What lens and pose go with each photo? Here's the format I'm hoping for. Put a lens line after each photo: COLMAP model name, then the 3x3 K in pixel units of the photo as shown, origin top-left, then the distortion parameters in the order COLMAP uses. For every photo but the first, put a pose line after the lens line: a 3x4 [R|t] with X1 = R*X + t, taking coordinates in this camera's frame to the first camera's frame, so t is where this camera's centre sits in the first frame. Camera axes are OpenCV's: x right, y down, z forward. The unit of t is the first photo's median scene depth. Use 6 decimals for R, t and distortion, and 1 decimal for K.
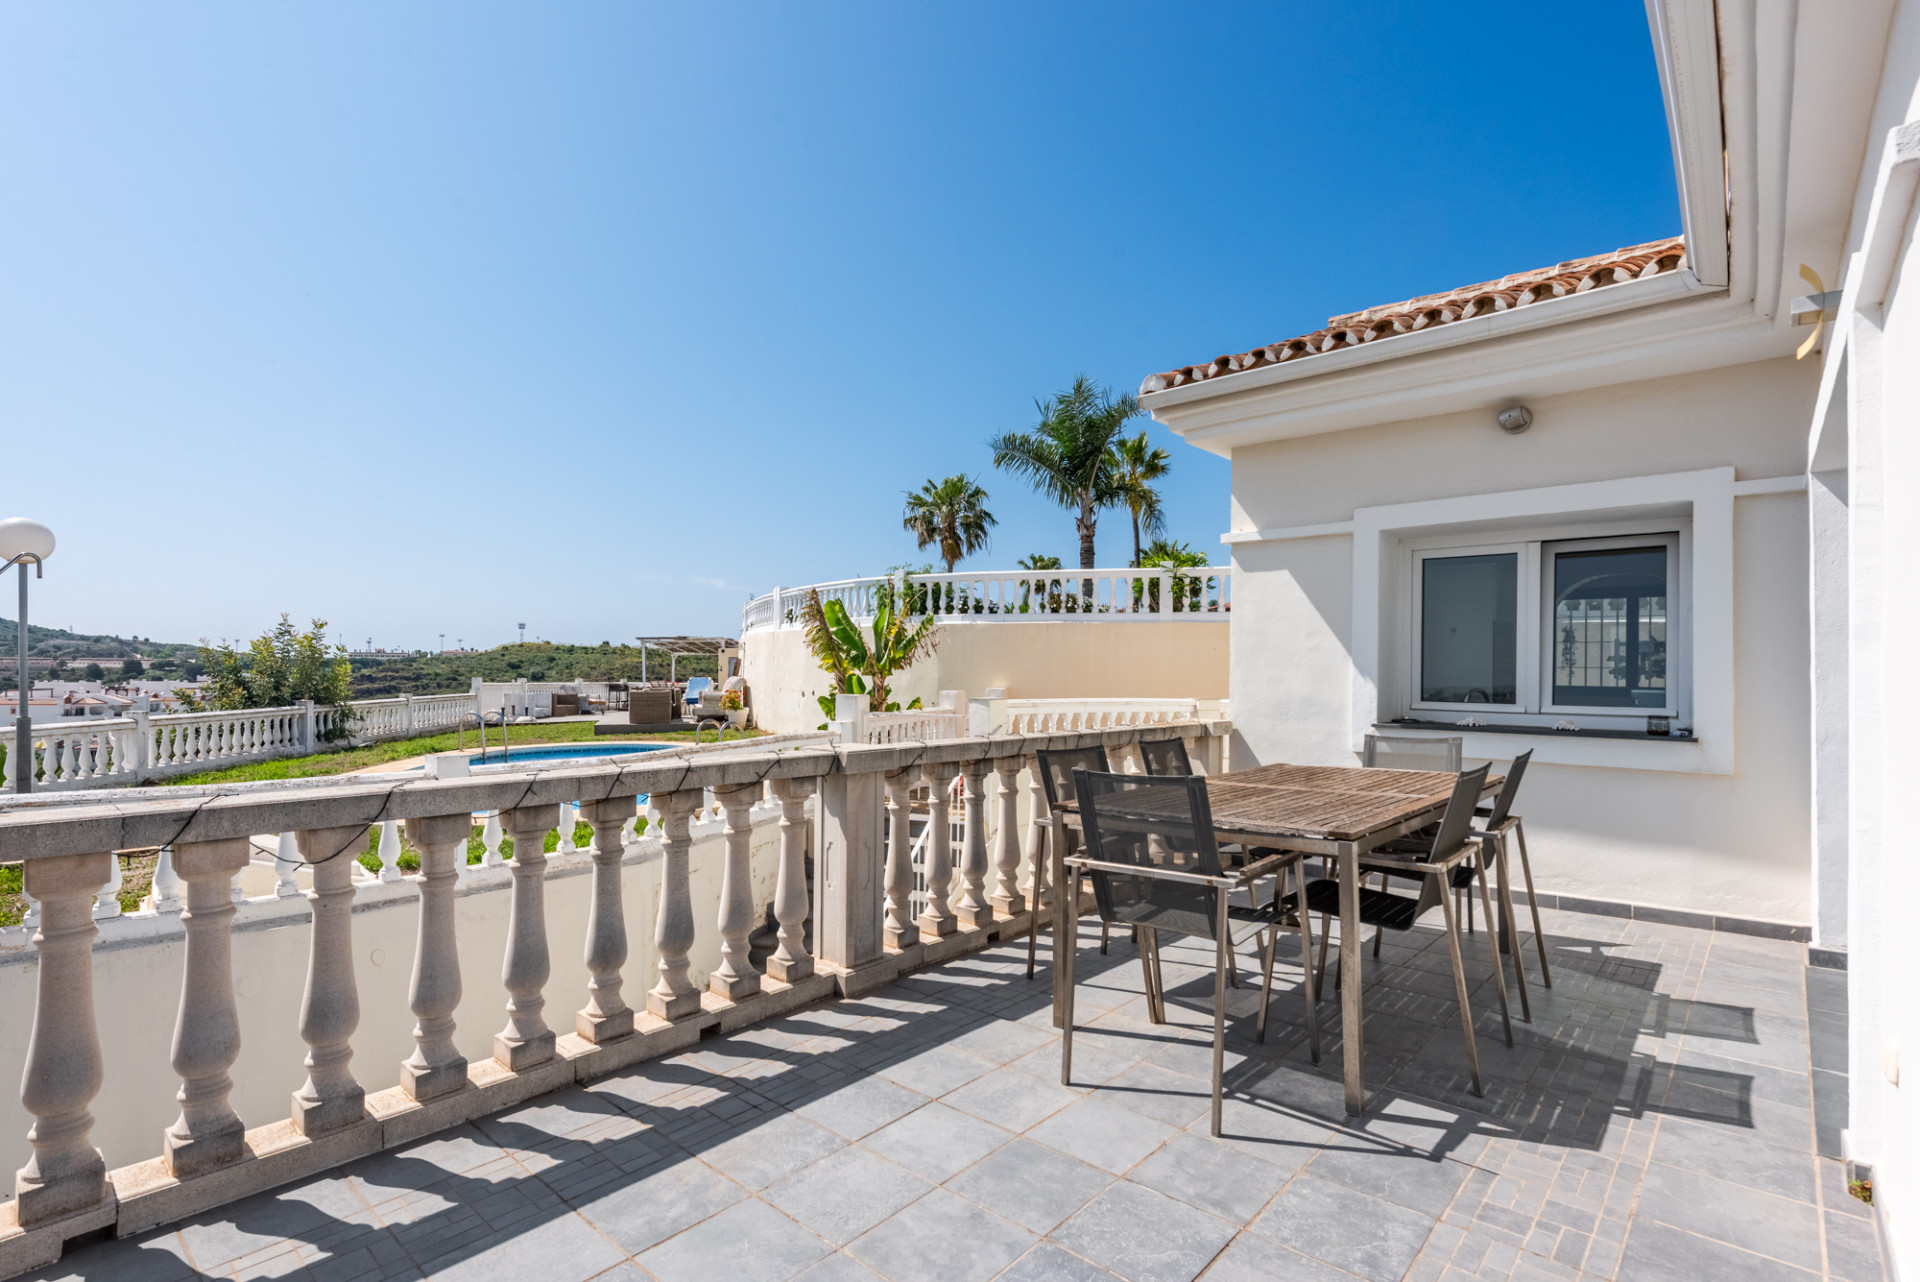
lens RADIAL K [[906.3, 0, 971.7], [0, 906.3, 669.4], [0, 0, 1]] dist [0.002348, -0.000278]
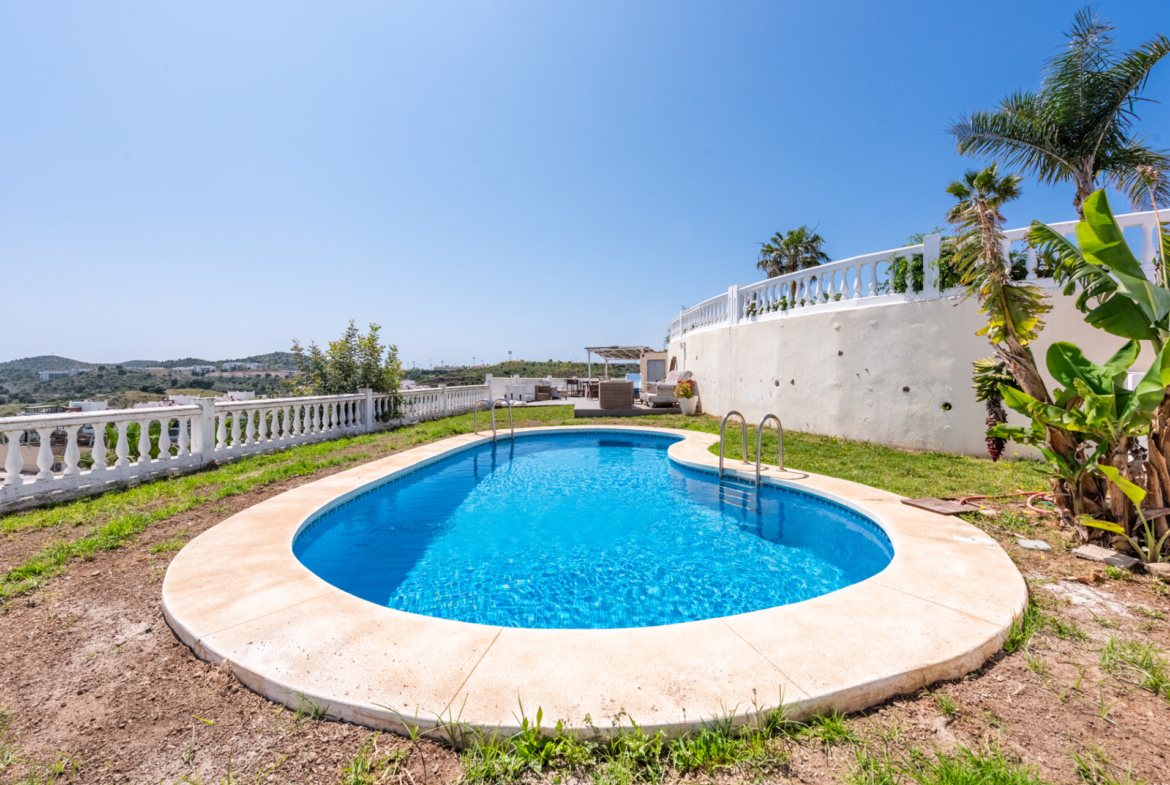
lens RADIAL K [[506.4, 0, 590.7], [0, 506.4, 371.2], [0, 0, 1]] dist [-0.000143, -0.000832]
pose [[0.954532, -0.010173, -0.297934, -0.162947], [0.008713, 0.999943, -0.006230, 0.011708], [0.297980, 0.003351, 0.954566, 0.301348]]
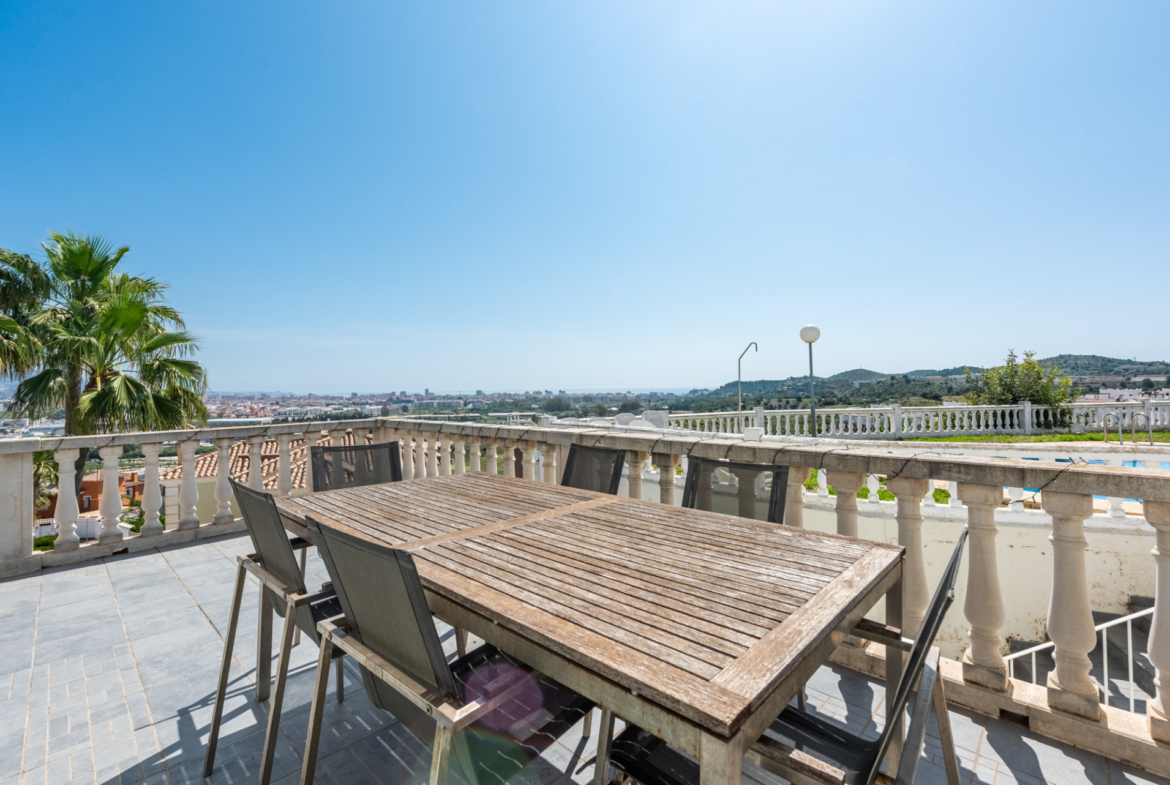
lens RADIAL K [[505.6, 0, 595.6], [0, 505.6, 375.7], [0, 0, 1]] dist [0.014026, -0.001180]
pose [[-0.032220, -0.029559, -0.999044, 0.146007], [0.016489, 0.999411, -0.030101, 0.001756], [0.999345, -0.017444, -0.031713, 0.185284]]
